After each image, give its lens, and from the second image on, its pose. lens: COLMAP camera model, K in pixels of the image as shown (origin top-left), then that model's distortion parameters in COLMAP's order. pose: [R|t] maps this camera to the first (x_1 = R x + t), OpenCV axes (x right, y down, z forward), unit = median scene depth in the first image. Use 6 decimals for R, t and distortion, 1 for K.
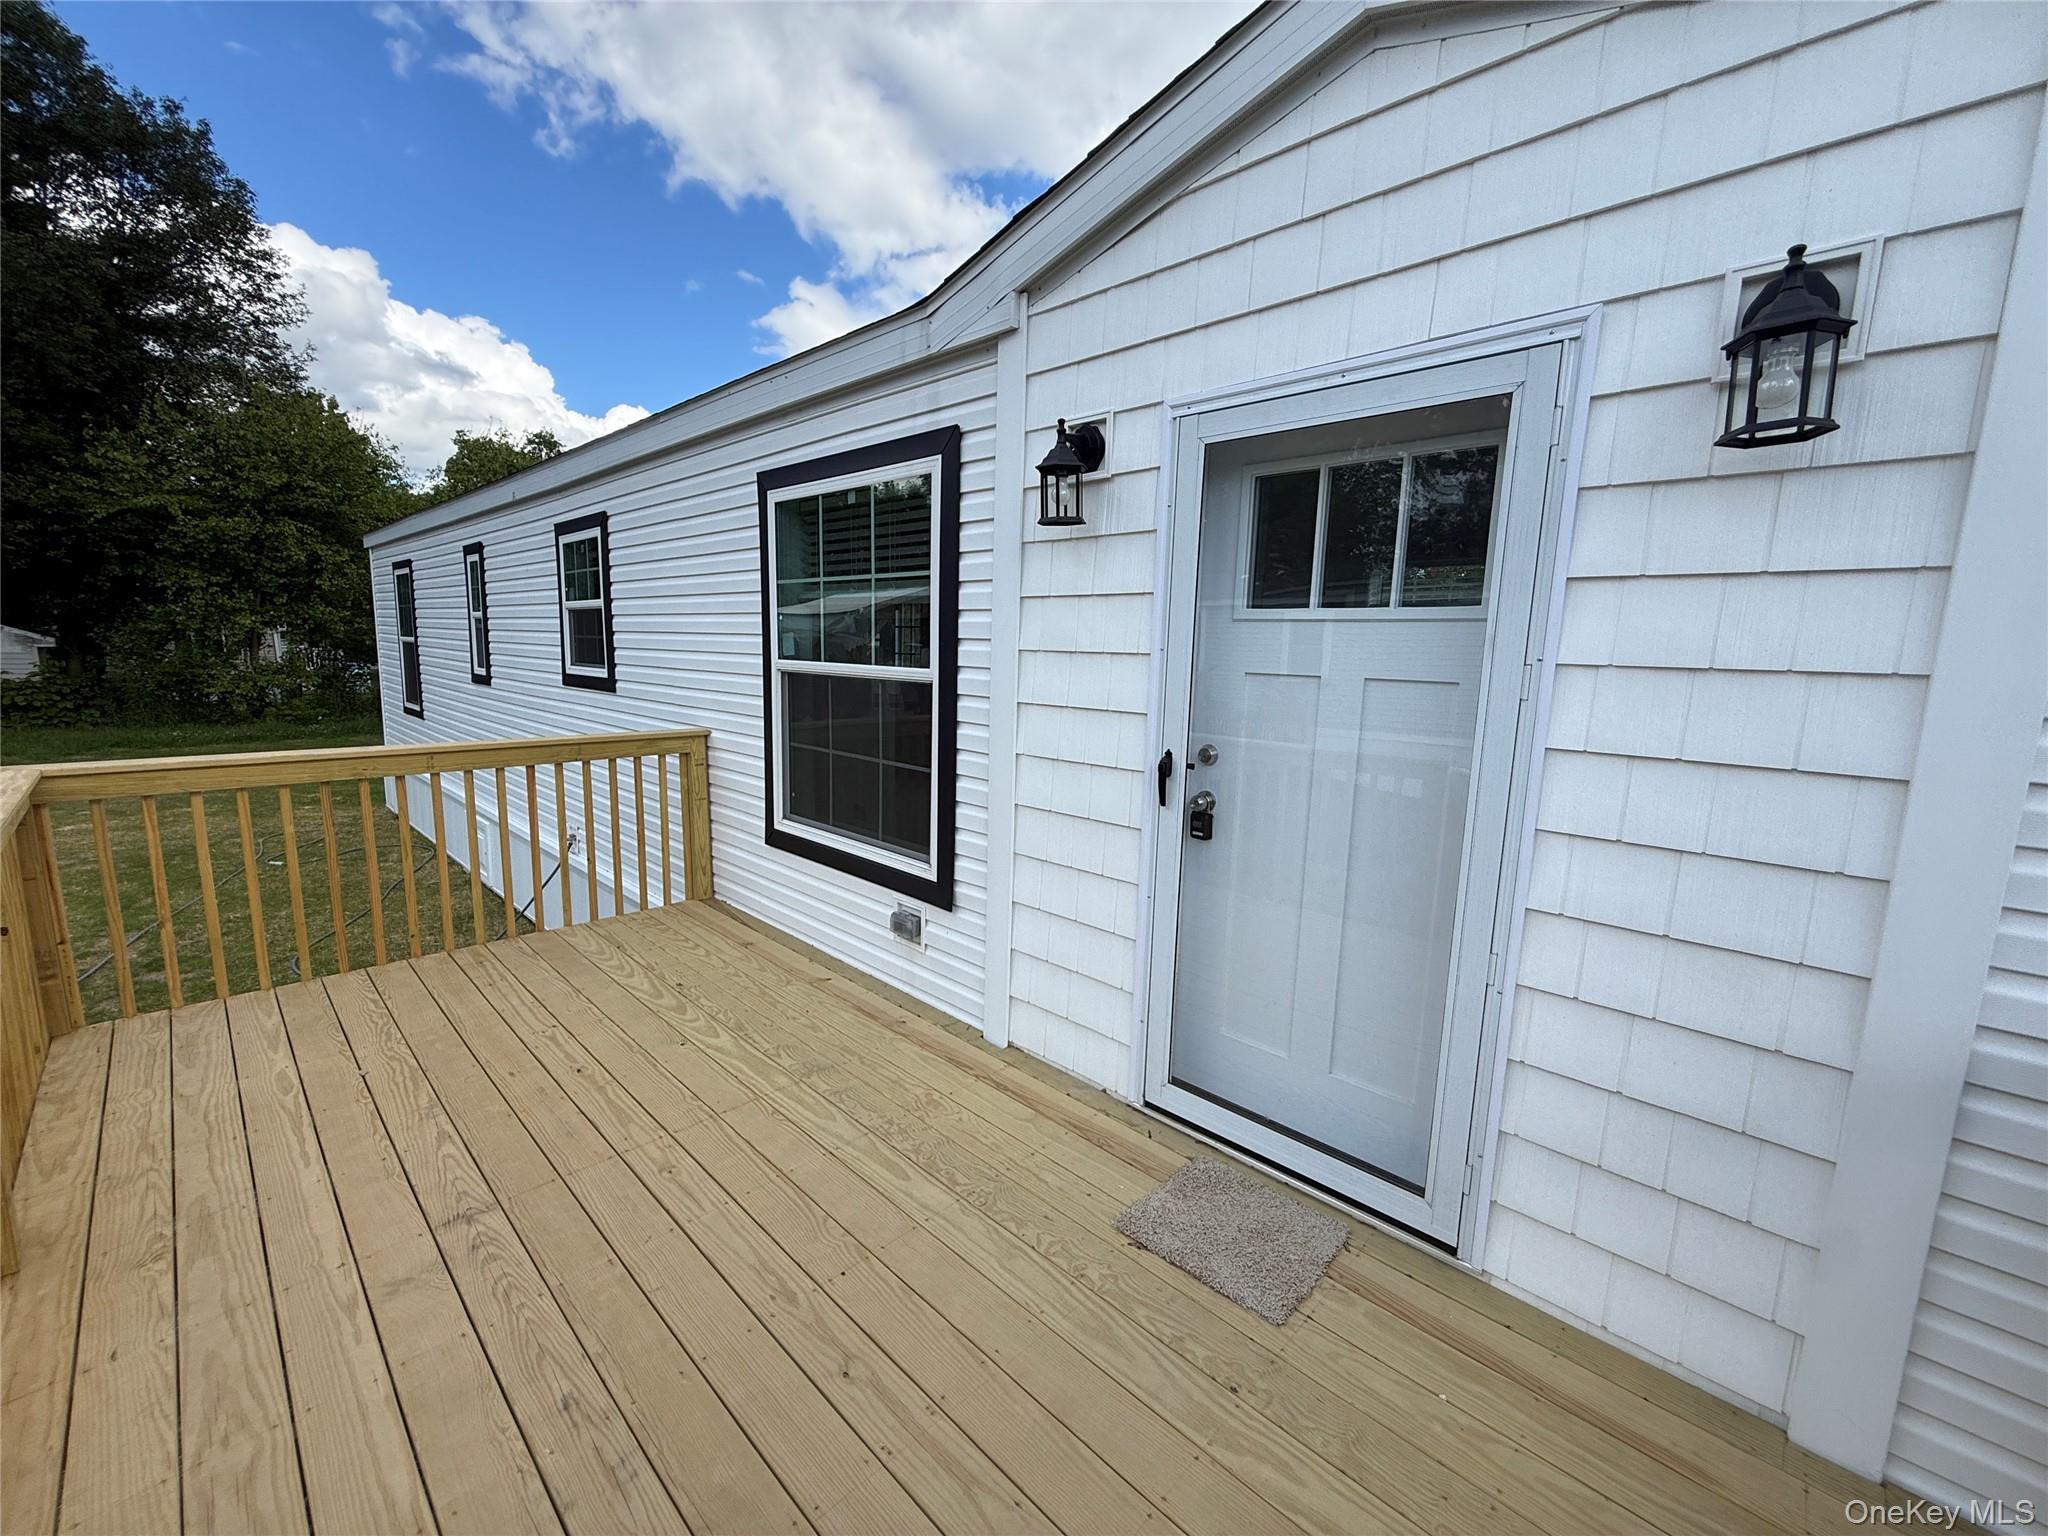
lens RADIAL K [[816.8, 0, 1019.2], [0, 816.8, 771.3], [0, 0, 1]] dist [0.000506, -0.000595]
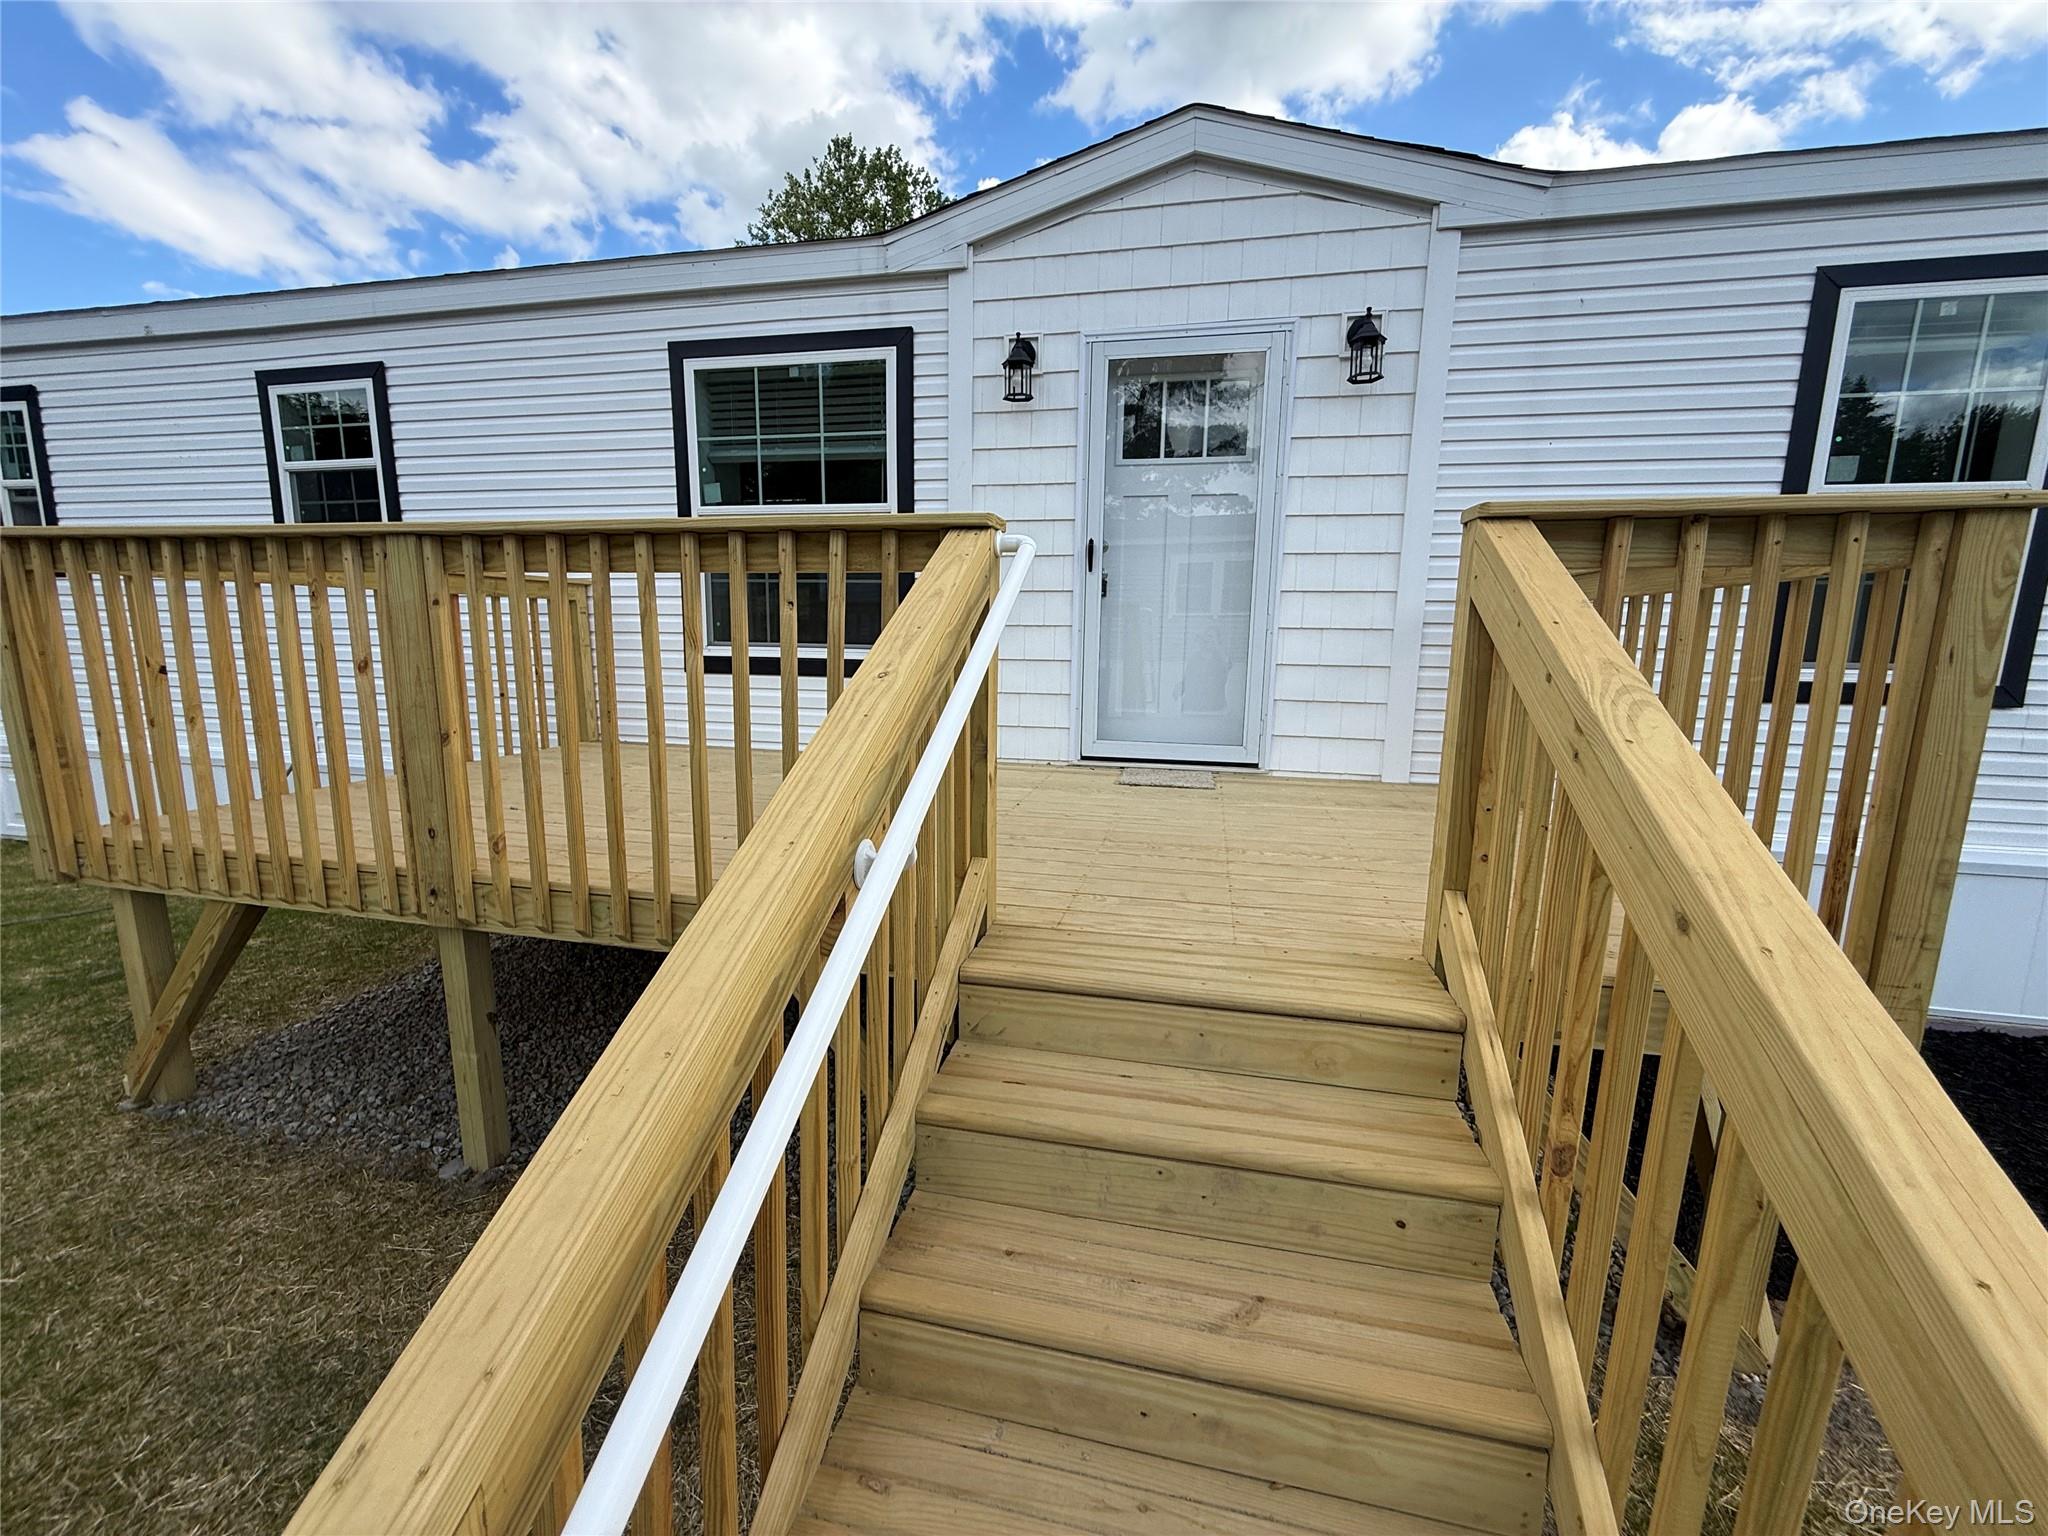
lens RADIAL K [[816.8, 0, 1019.2], [0, 816.8, 771.3], [0, 0, 1]] dist [0.000506, -0.000595]
pose [[0.855299, -0.093171, 0.509689, -0.864286], [0.083088, 0.995632, 0.042573, 0.374211], [-0.511430, 0.005936, 0.859305, -0.399530]]
